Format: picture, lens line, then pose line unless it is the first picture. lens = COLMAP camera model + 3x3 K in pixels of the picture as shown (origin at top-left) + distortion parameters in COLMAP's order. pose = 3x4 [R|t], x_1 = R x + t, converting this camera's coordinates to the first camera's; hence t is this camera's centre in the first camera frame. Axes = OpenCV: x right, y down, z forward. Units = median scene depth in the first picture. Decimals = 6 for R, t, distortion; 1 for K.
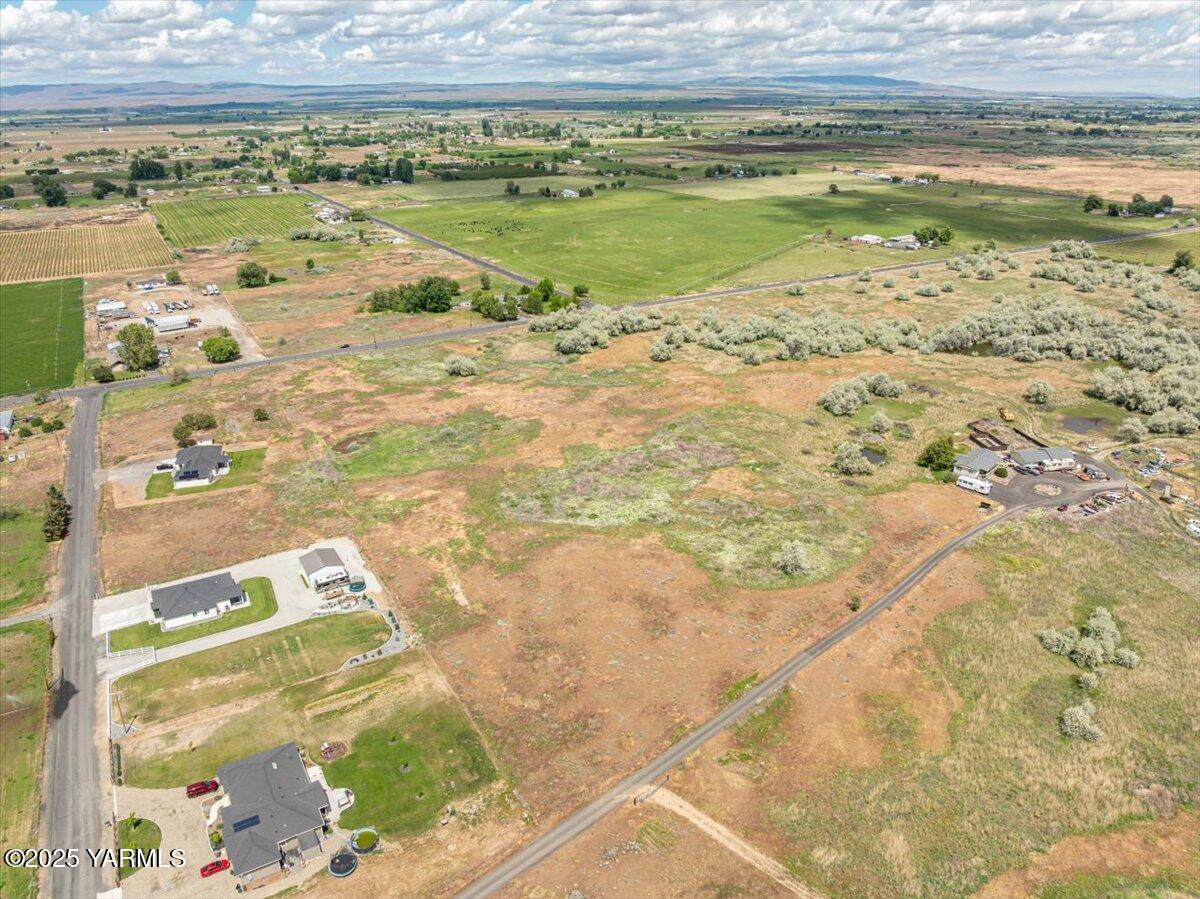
lens RADIAL K [[844.7, 0, 602.3], [0, 844.7, 443.4], [0, 0, 1]] dist [-0.037078, -0.001973]
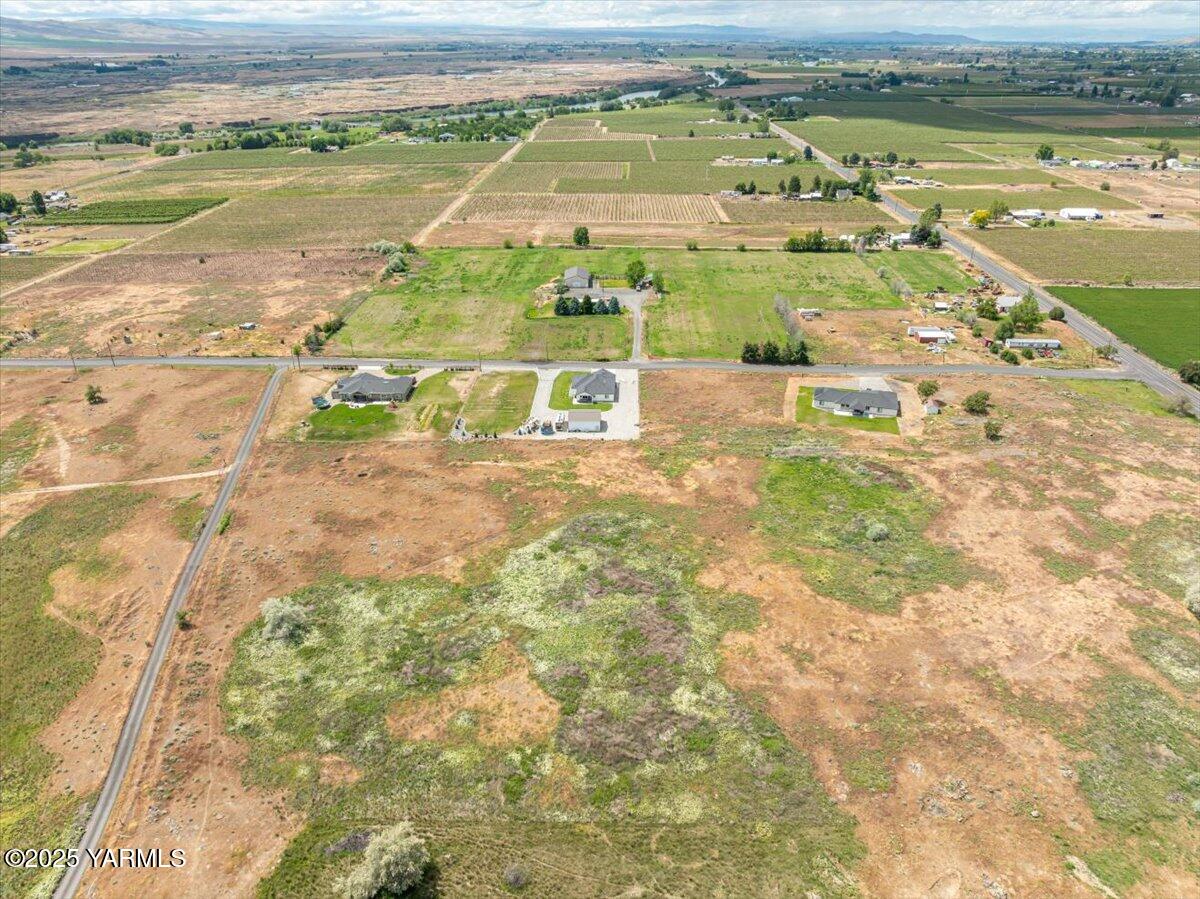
lens RADIAL K [[844.7, 0, 602.3], [0, 844.7, 443.4], [0, 0, 1]] dist [-0.037078, -0.001973]
pose [[-0.523478, 0.385150, -0.760020, 0.517694], [-0.313925, 0.742066, 0.592274, -0.482319], [0.792100, 0.548631, -0.267547, 1.144520]]
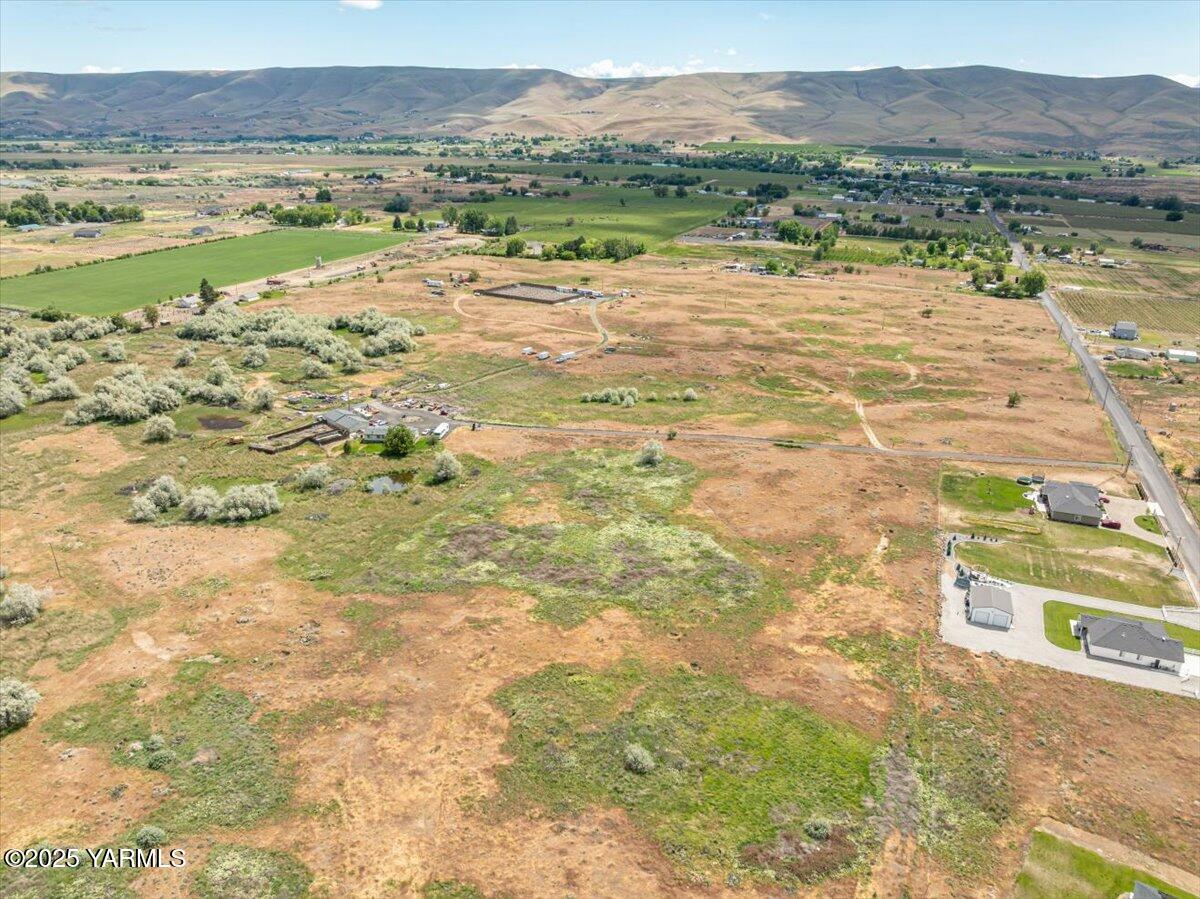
lens RADIAL K [[844.7, 0, 602.3], [0, 844.7, 443.4], [0, 0, 1]] dist [-0.037078, -0.001973]
pose [[-0.627257, -0.282232, 0.725875, -0.572473], [0.291377, 0.779297, 0.554794, -0.531481], [-0.722252, 0.559502, -0.406583, 1.322610]]
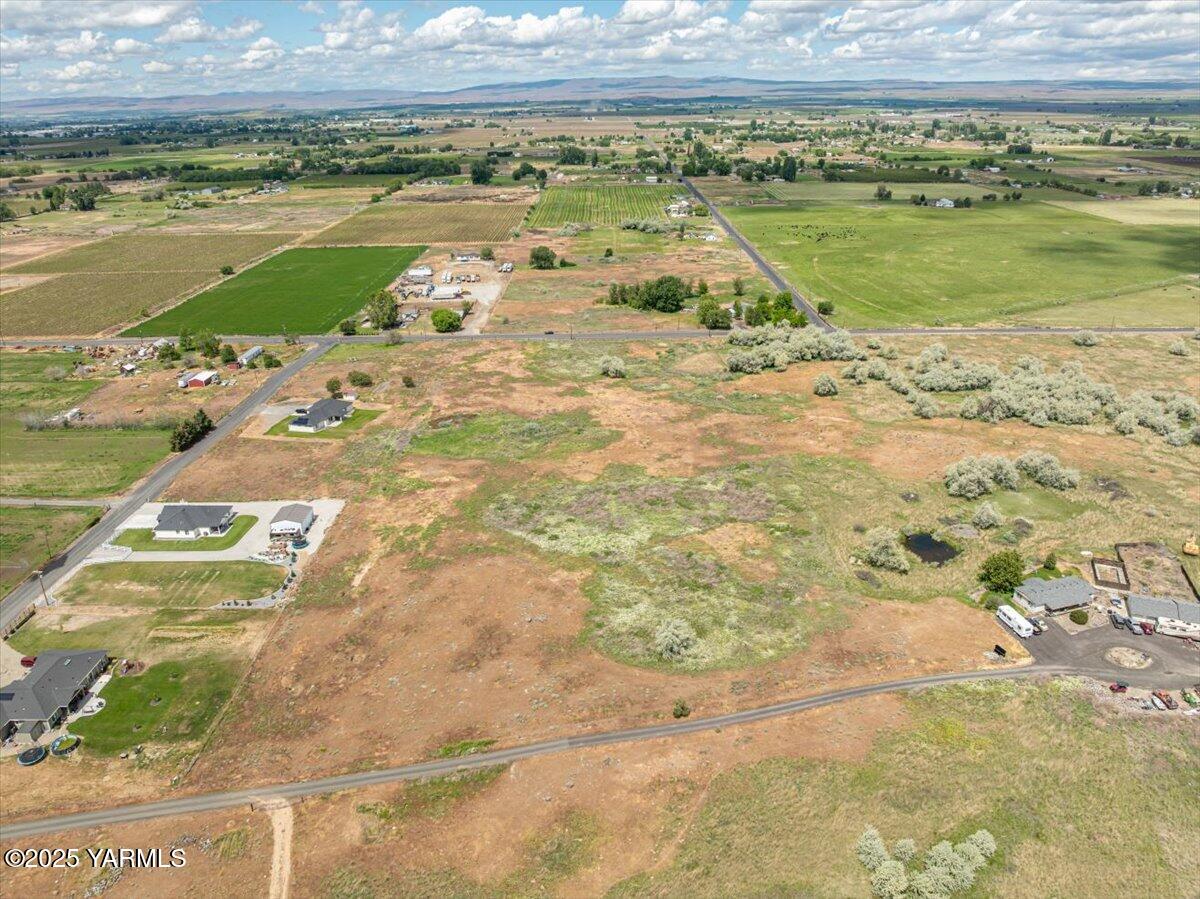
lens RADIAL K [[844.7, 0, 602.3], [0, 844.7, 443.4], [0, 0, 1]] dist [-0.037078, -0.001973]
pose [[0.865409, 0.190931, -0.463263, 0.435984], [-0.189102, 0.980637, 0.050907, -0.073780], [0.464013, 0.043549, 0.884757, 0.161794]]
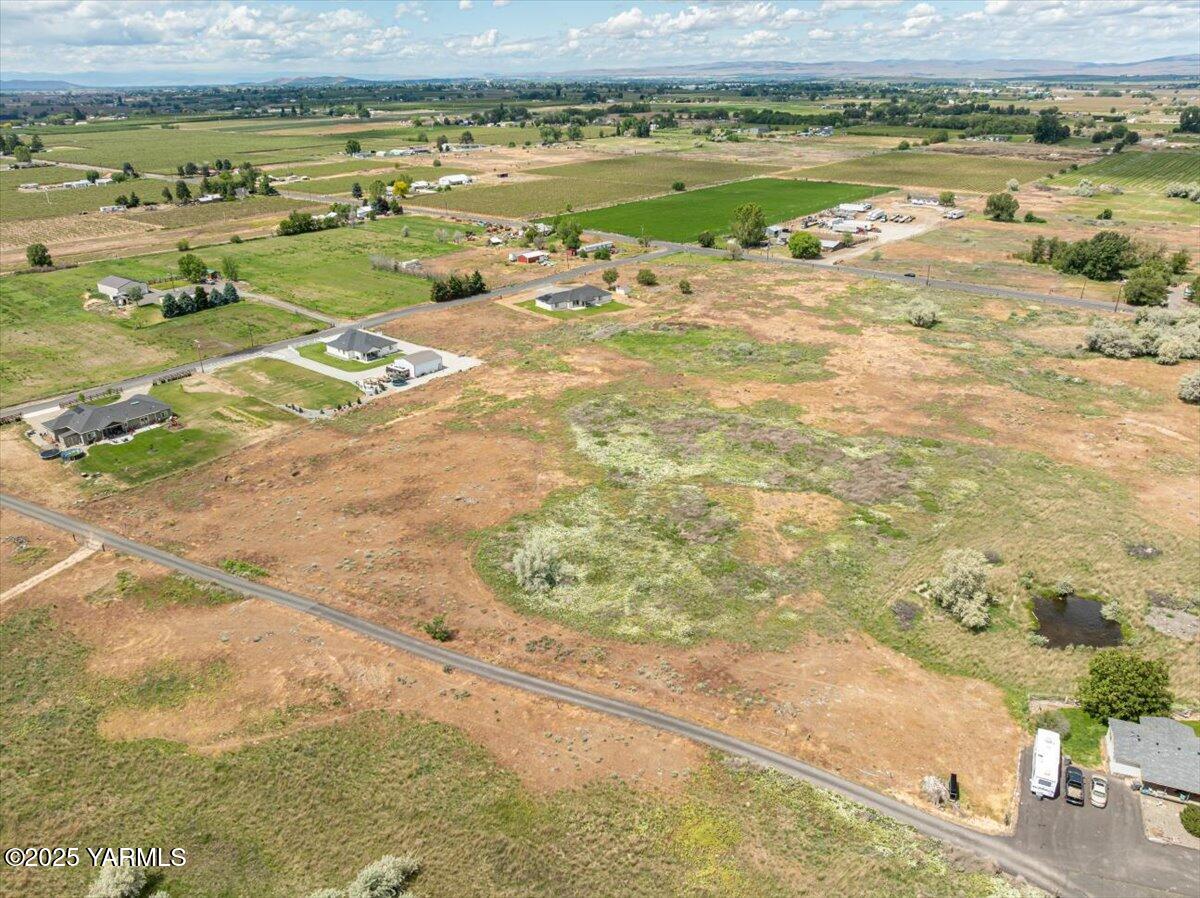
lens RADIAL K [[860.6, 0, 602.2], [0, 860.6, 445.0], [0, 0, 1]] dist [-0.041371, 0.004295]
pose [[0.349217, 0.380501, -0.856310, 0.652712], [-0.354862, 0.899481, 0.254966, -0.113826], [0.867249, 0.214833, 0.449139, 0.597690]]
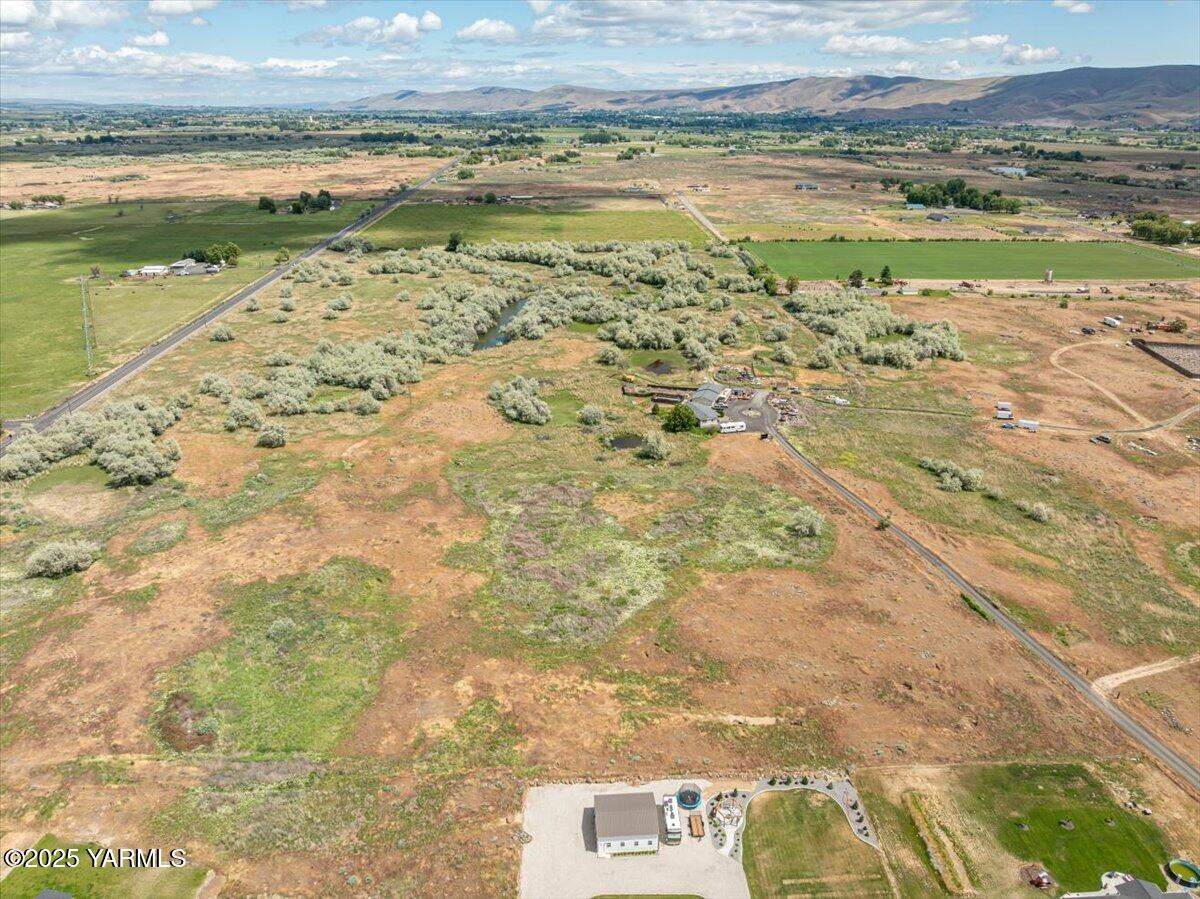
lens RADIAL K [[844.7, 0, 602.3], [0, 844.7, 443.4], [0, 0, 1]] dist [-0.037078, -0.001973]
pose [[0.460641, -0.327568, 0.824930, -0.656946], [0.333277, 0.925234, 0.181295, -0.212319], [-0.822640, 0.191418, 0.535372, 0.501381]]
